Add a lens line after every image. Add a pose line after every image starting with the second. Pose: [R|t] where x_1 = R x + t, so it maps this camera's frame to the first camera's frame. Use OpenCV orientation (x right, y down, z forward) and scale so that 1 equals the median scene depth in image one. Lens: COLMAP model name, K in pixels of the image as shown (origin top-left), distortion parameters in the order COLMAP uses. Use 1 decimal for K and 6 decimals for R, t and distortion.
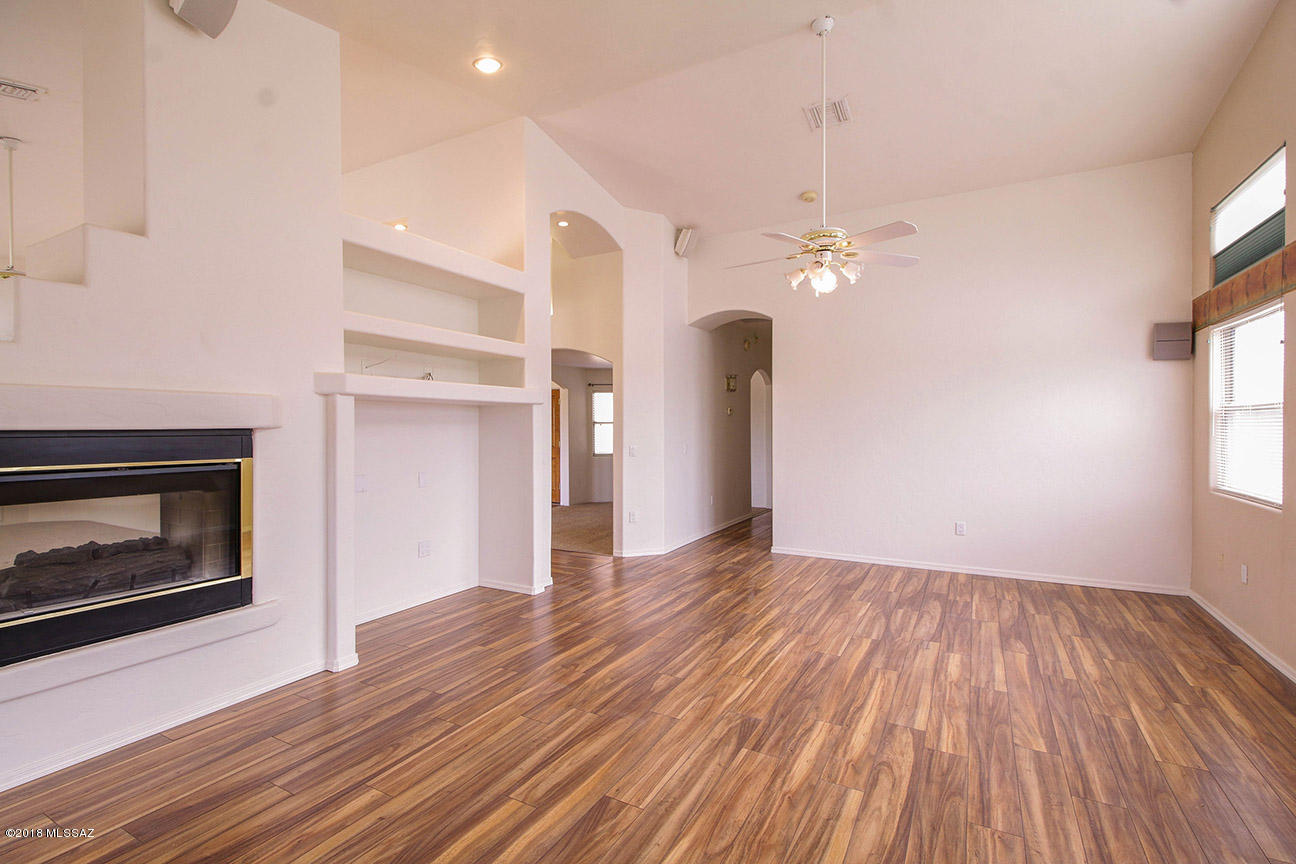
lens RADIAL K [[593.4, 0, 648.0], [0, 593.4, 432.0], [0, 0, 1]] dist [0.021957, -0.001039]
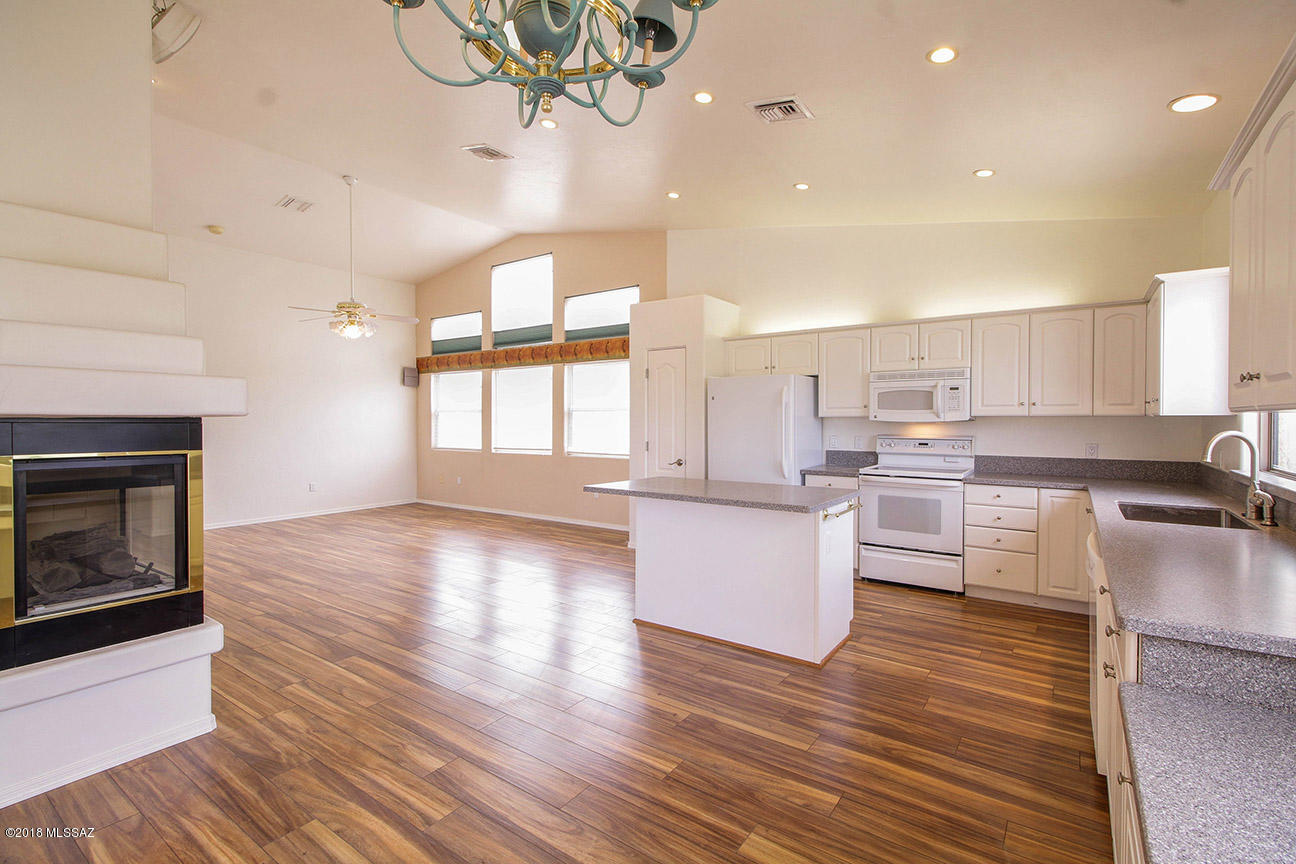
lens RADIAL K [[593.4, 0, 648.0], [0, 593.4, 432.0], [0, 0, 1]] dist [0.021957, -0.001039]
pose [[0.115049, -0.018878, 0.993180, -1.507076], [0.011574, 0.999777, 0.017663, 0.011239], [-0.993292, 0.009463, 0.115241, -0.020946]]
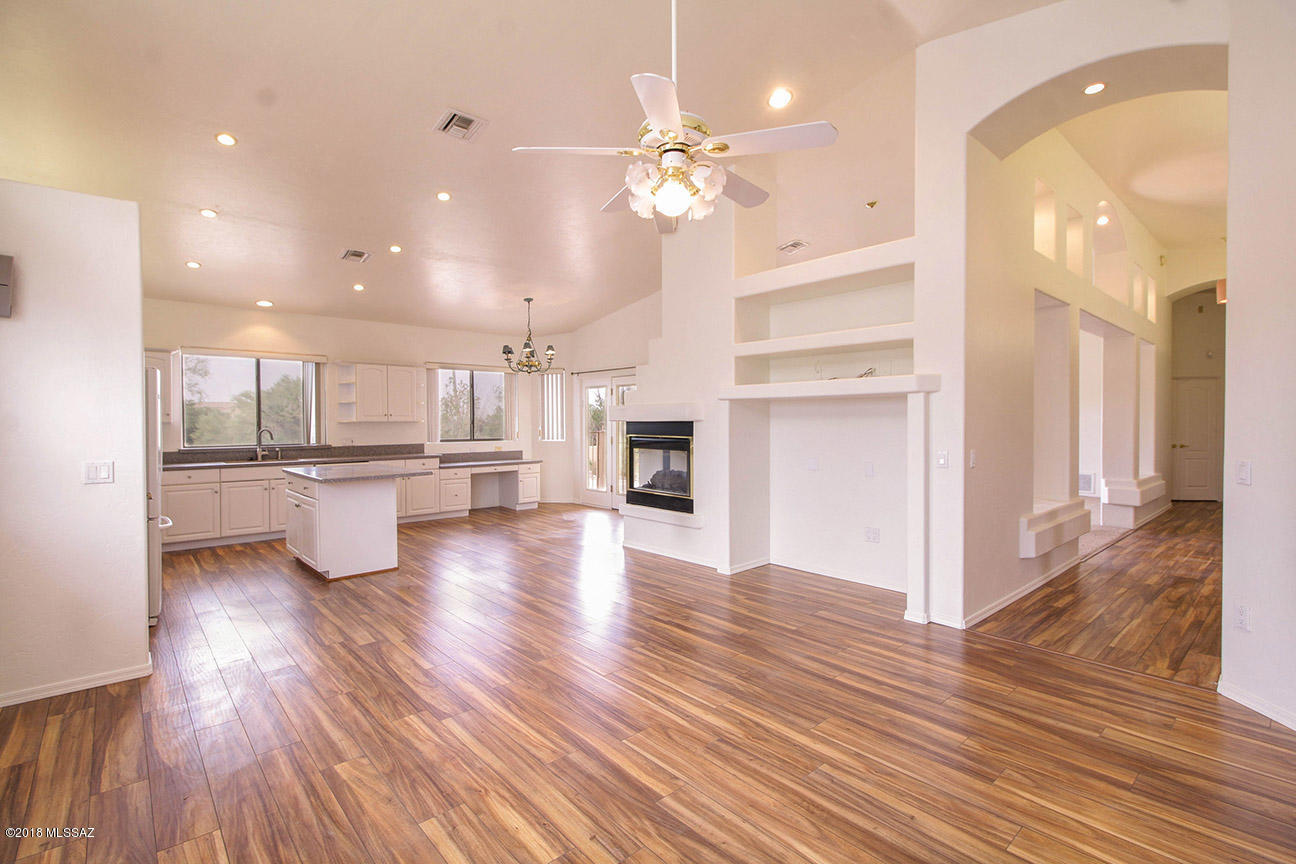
lens RADIAL K [[593.4, 0, 648.0], [0, 593.4, 432.0], [0, 0, 1]] dist [0.021957, -0.001039]
pose [[-0.331427, 0.020510, -0.943258, 1.088172], [-0.006147, 0.999696, 0.023897, -0.015626], [0.943461, 0.013718, -0.331200, 1.398404]]
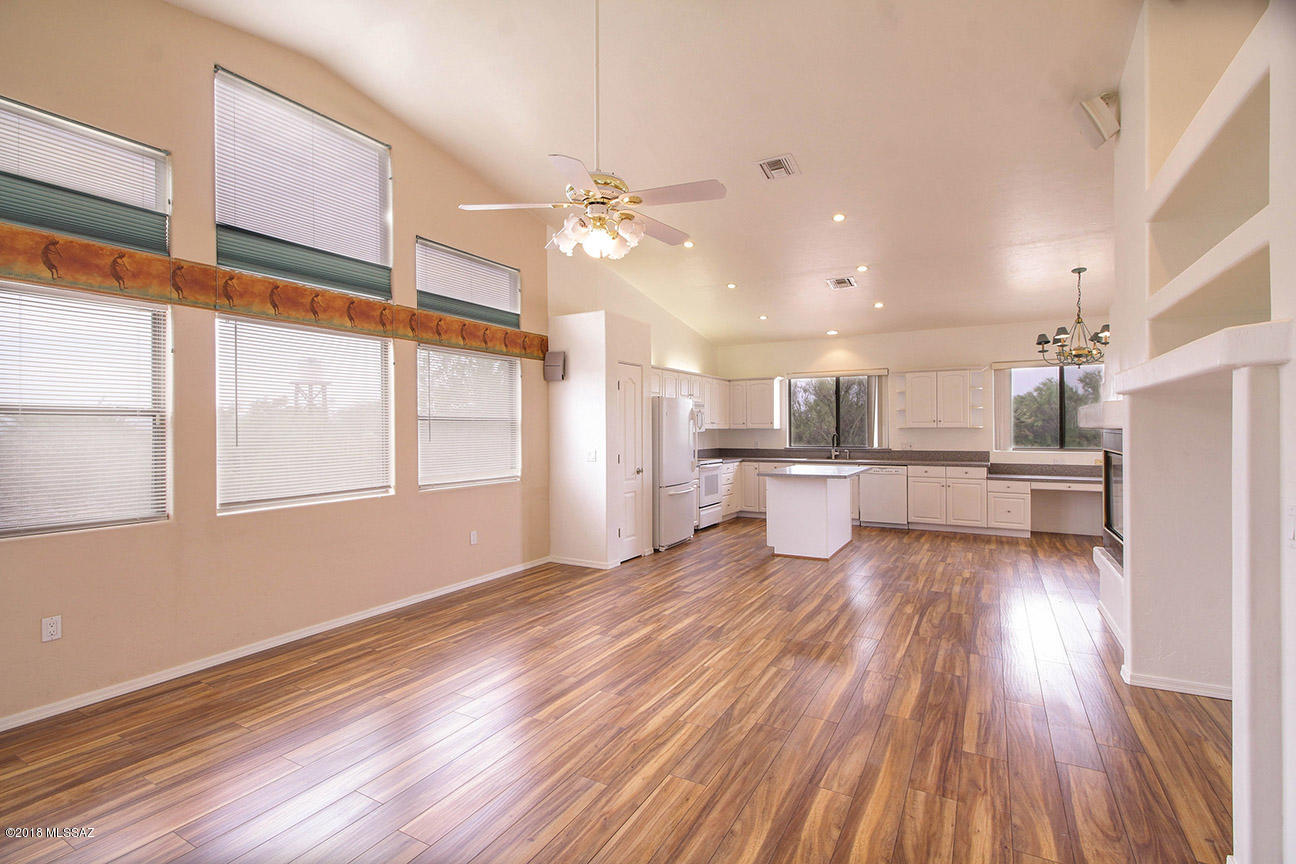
lens RADIAL K [[593.4, 0, 648.0], [0, 593.4, 432.0], [0, 0, 1]] dist [0.021957, -0.001039]
pose [[-0.999845, 0.006879, 0.016203, 0.258014], [0.007158, 0.999826, 0.017247, -0.026491], [-0.016081, 0.017360, -0.999720, 2.078936]]
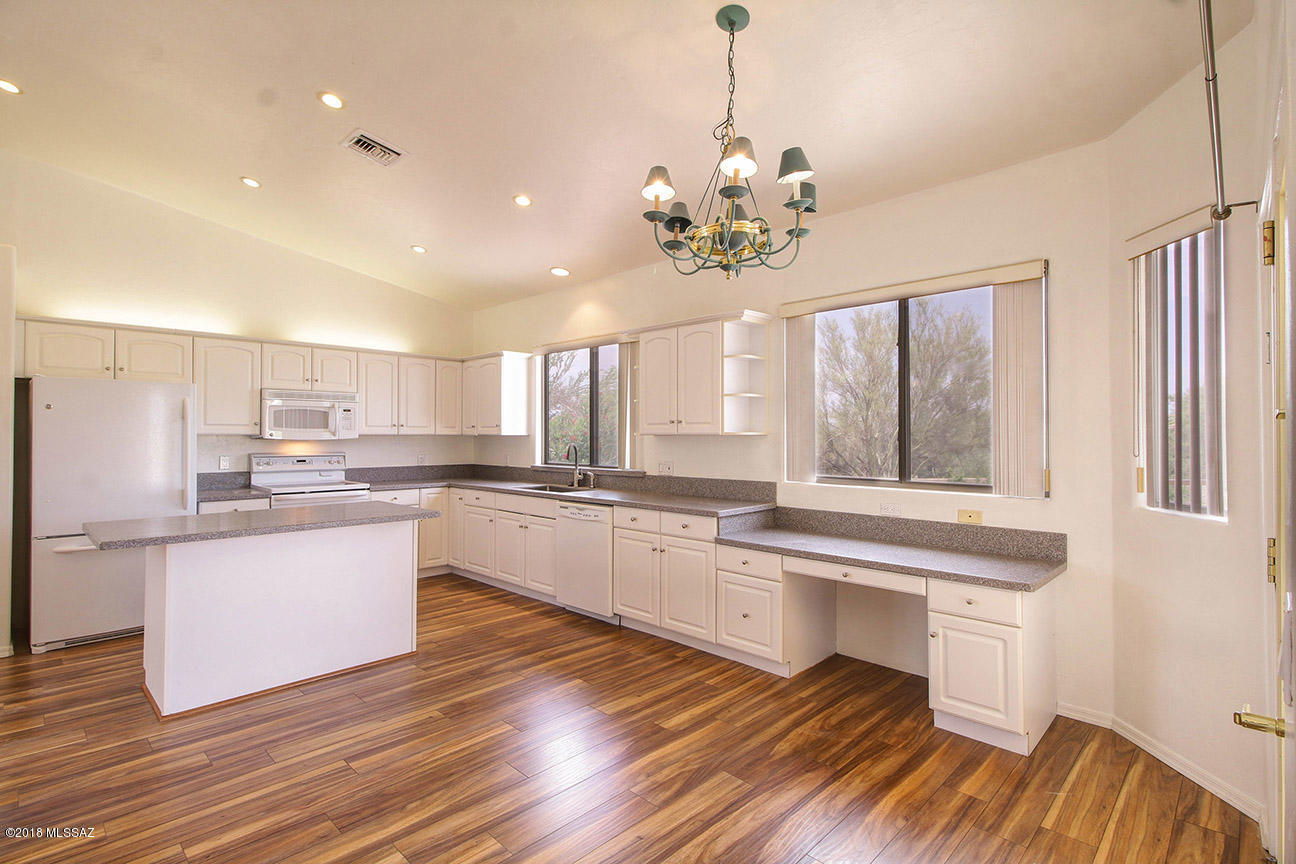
lens RADIAL K [[608.8, 0, 648.0], [0, 608.8, 432.0], [0, 0, 1]] dist [0.022264, -0.000222]
pose [[-0.962306, 0.003311, 0.271949, -1.239131], [0.004701, 0.999979, 0.004461, -0.004251], [-0.271928, 0.005571, -0.962301, 0.833381]]
